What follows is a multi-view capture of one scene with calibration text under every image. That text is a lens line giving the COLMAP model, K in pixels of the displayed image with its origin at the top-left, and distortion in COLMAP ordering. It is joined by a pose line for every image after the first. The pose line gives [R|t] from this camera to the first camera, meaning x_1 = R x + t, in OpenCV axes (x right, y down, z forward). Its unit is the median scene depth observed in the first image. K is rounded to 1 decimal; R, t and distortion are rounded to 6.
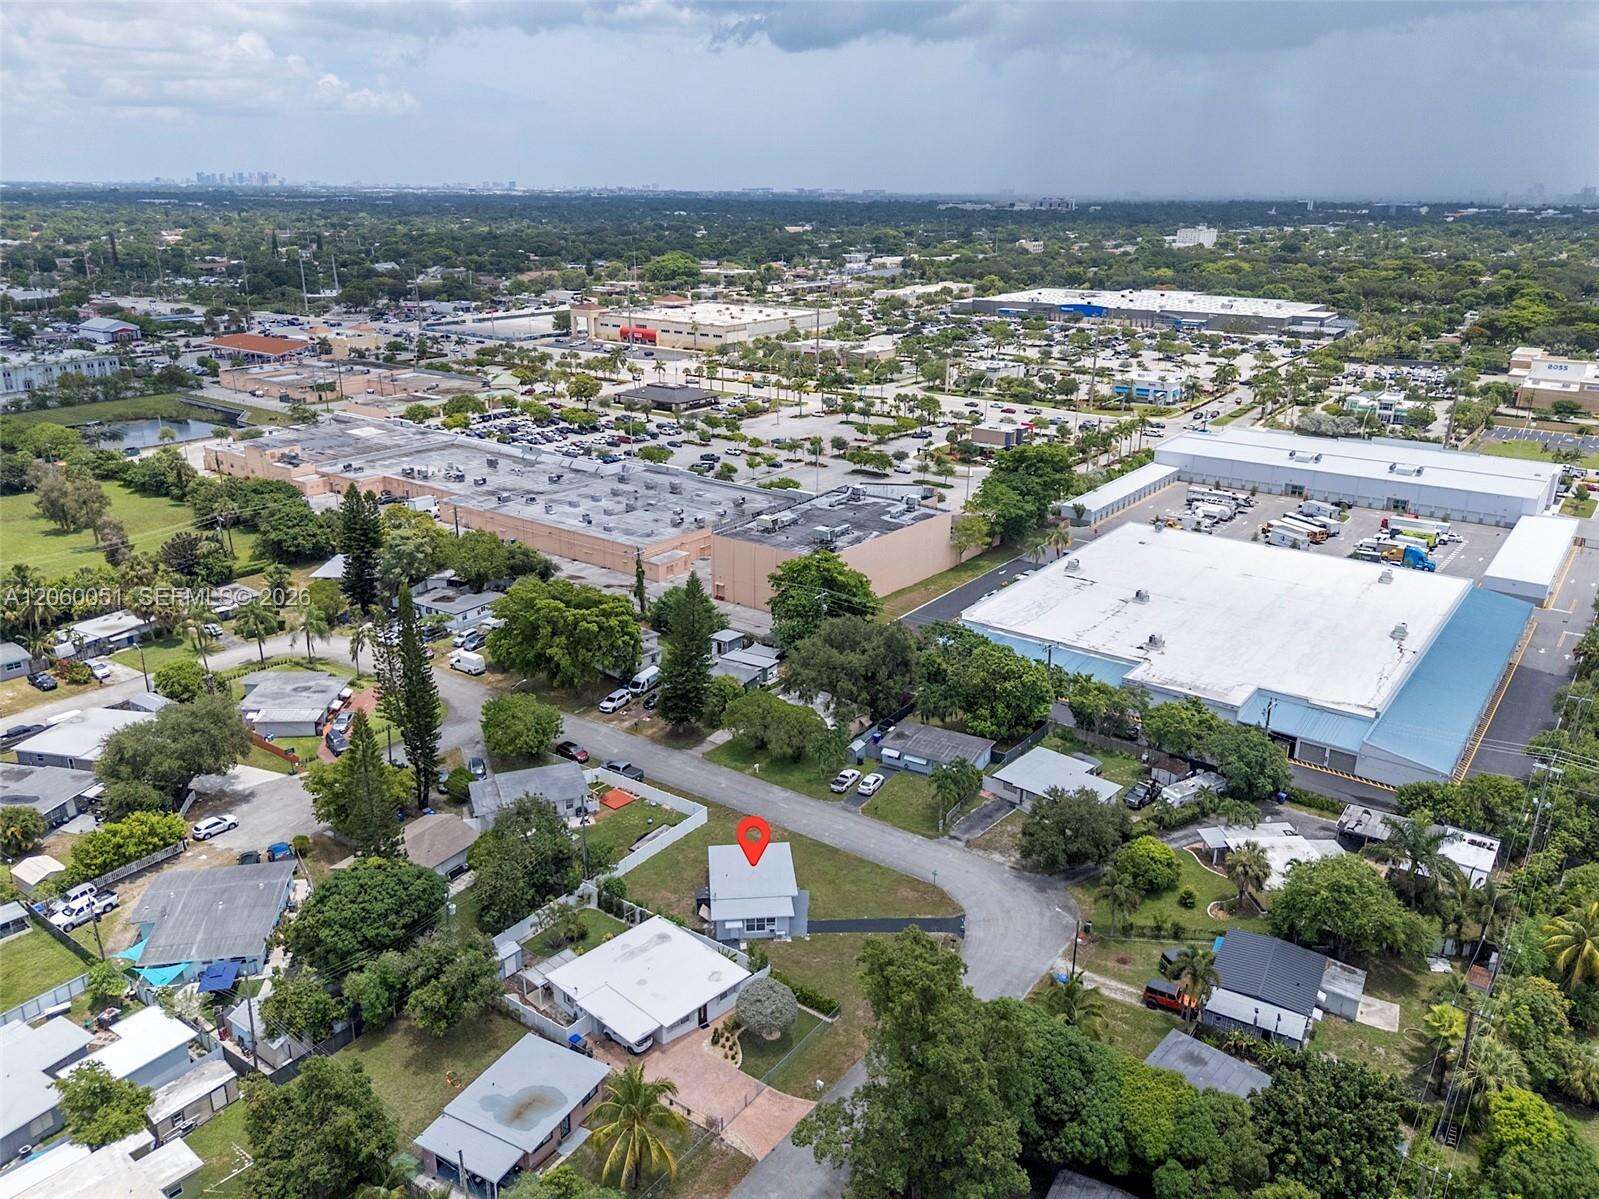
lens RADIAL K [[1172.2, 0, 807.6], [0, 1172.2, 598.8], [0, 0, 1]] dist [0.068873, -0.083479]
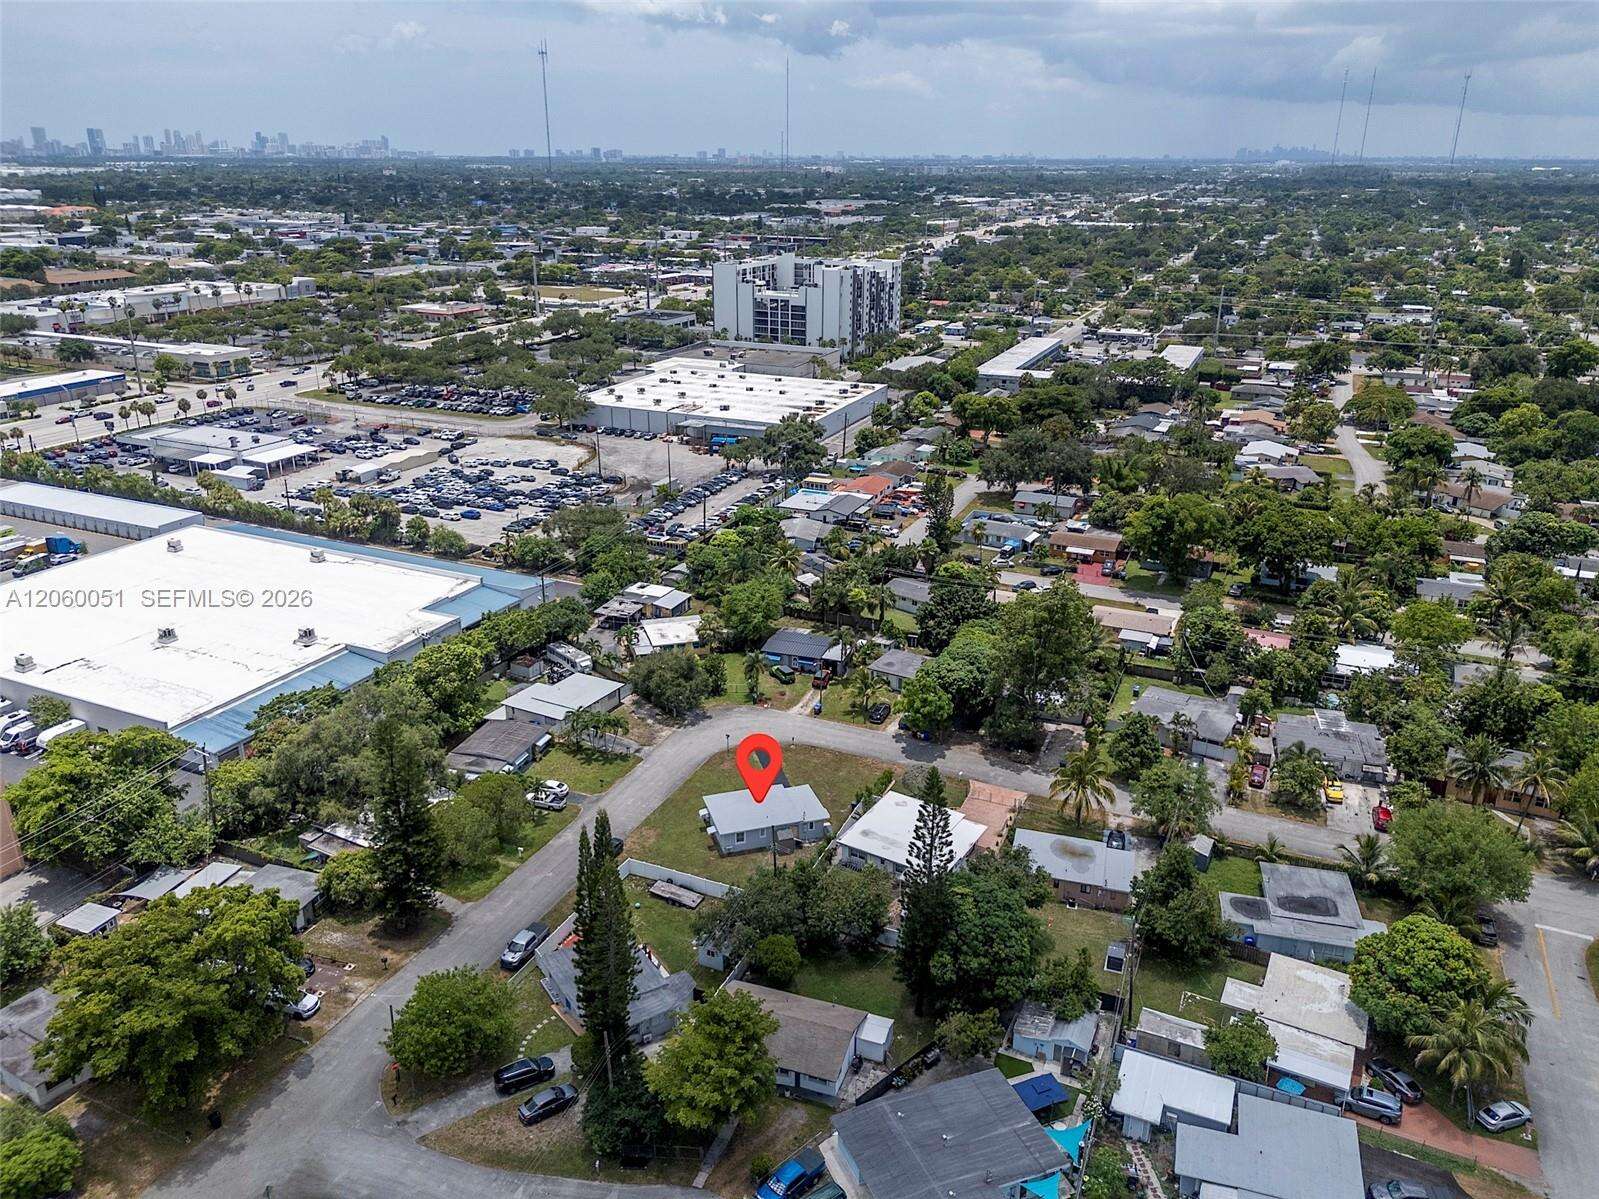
lens RADIAL K [[1146.5, 0, 795.5], [0, 1146.5, 648.0], [0, 0, 1]] dist [0.069971, -0.074122]
pose [[-0.199182, -0.390196, 0.898929, -0.558556], [0.317467, 0.842148, 0.435893, -0.206970], [-0.927115, 0.372202, -0.043867, 0.543729]]
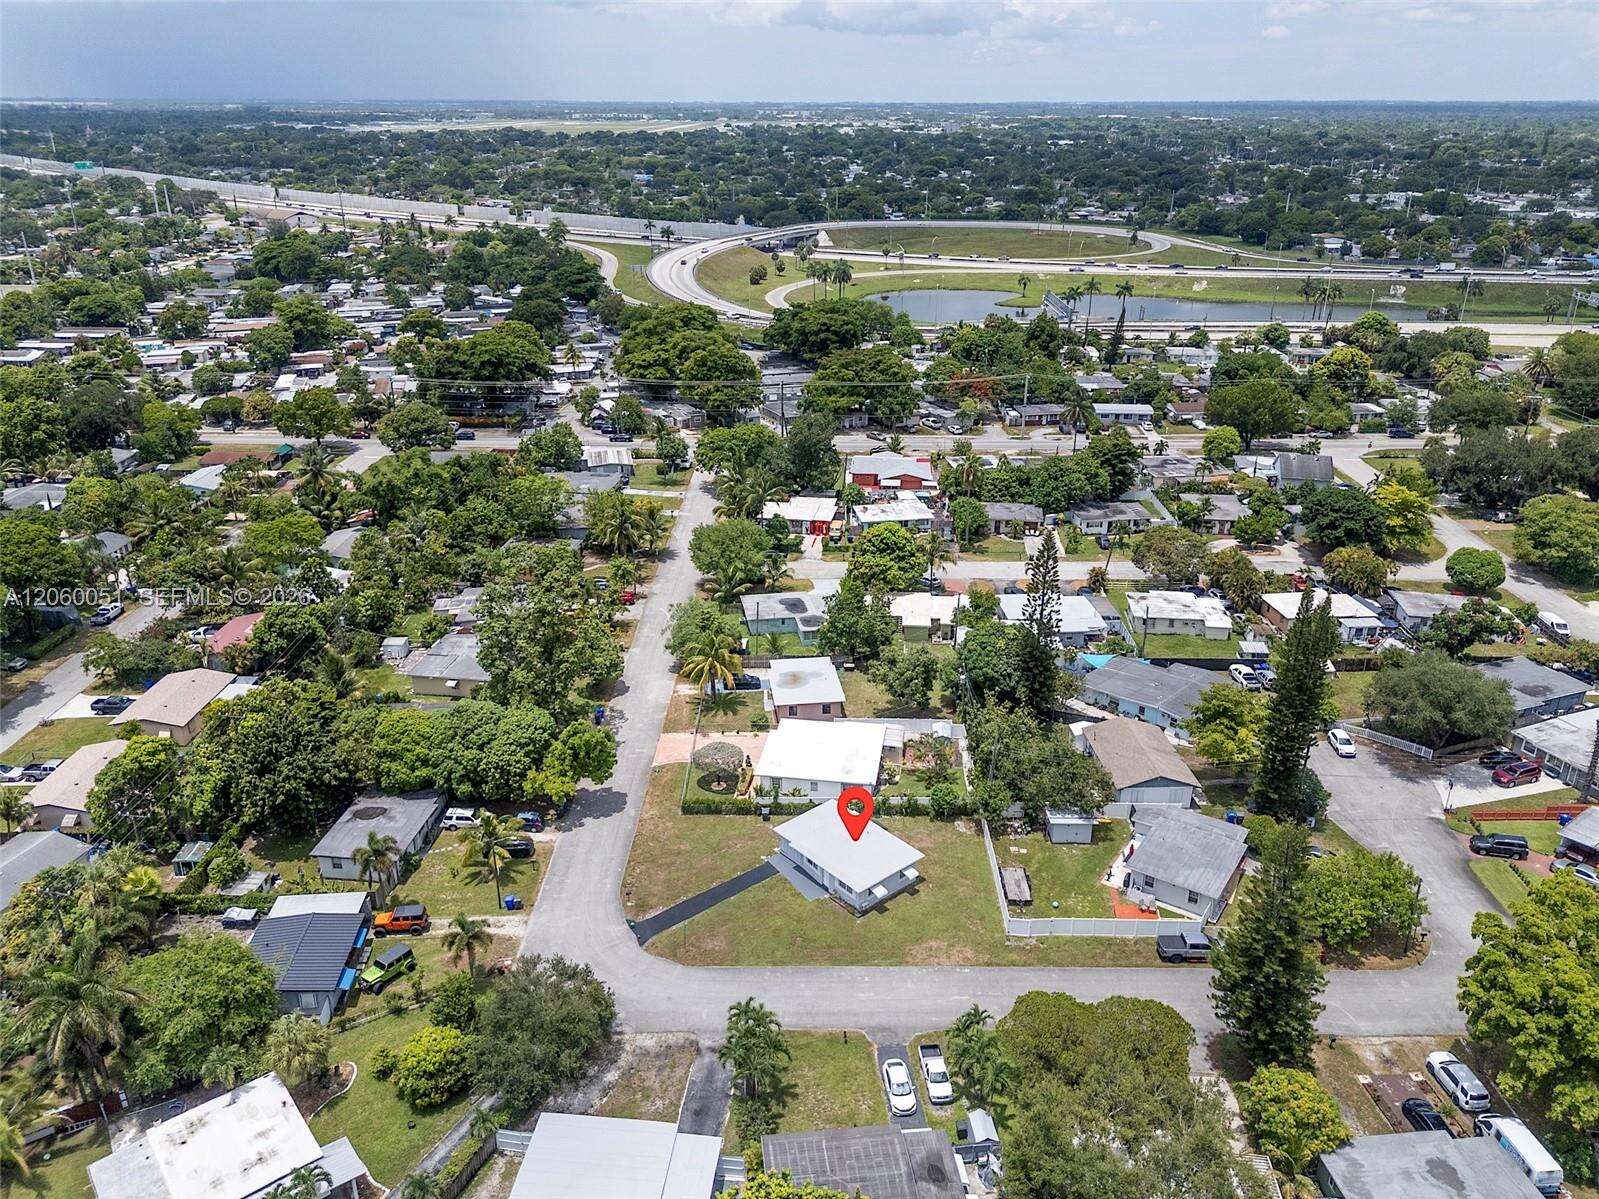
lens RADIAL K [[1172.2, 0, 807.6], [0, 1172.2, 598.8], [0, 0, 1]] dist [0.068873, -0.083479]
pose [[-0.817303, 0.212360, -0.535648, 0.247950], [-0.198623, 0.768802, 0.607859, -0.269727], [0.540892, 0.603197, -0.586165, 0.798840]]
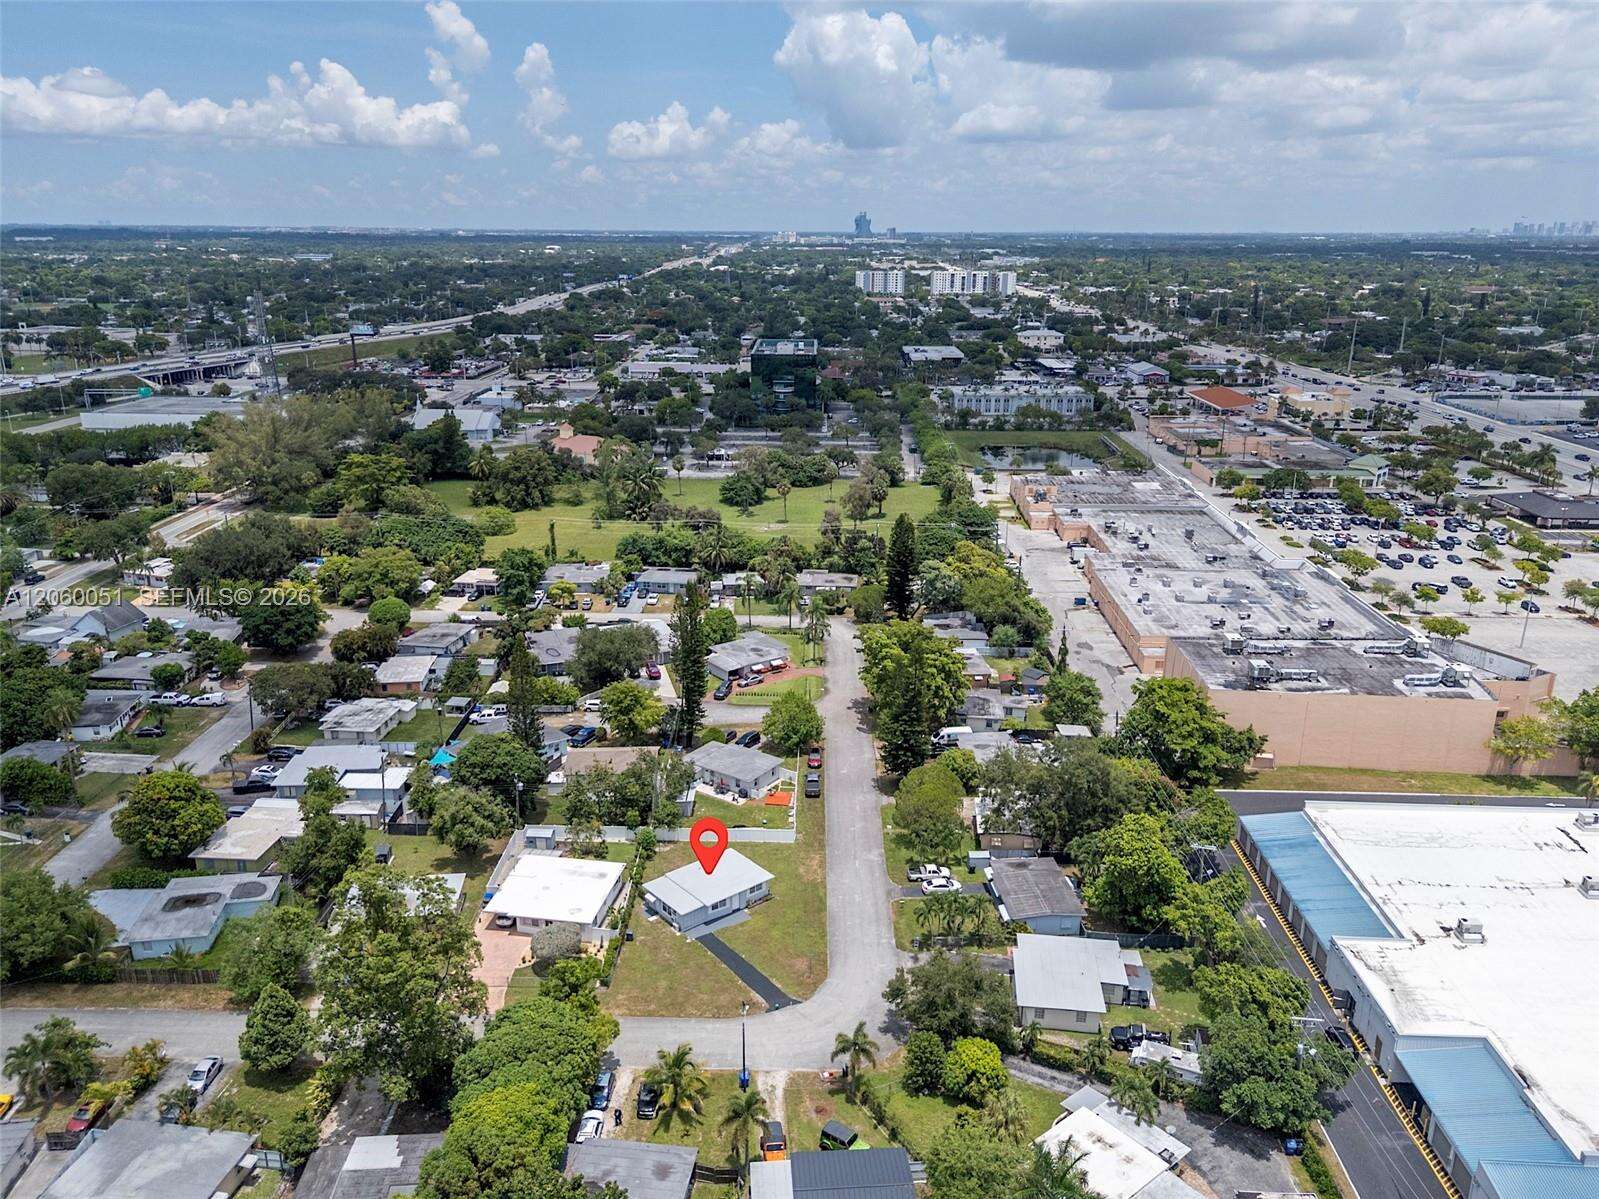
lens RADIAL K [[1228.3, 0, 819.1], [0, 1228.3, 599.8], [0, 0, 1]] dist [0.083554, 0.001562]
pose [[0.571452, 0.242718, -0.783920, 0.509623], [-0.277471, 0.956146, 0.093775, -0.095063], [0.772303, 0.163927, 0.613739, 0.163543]]
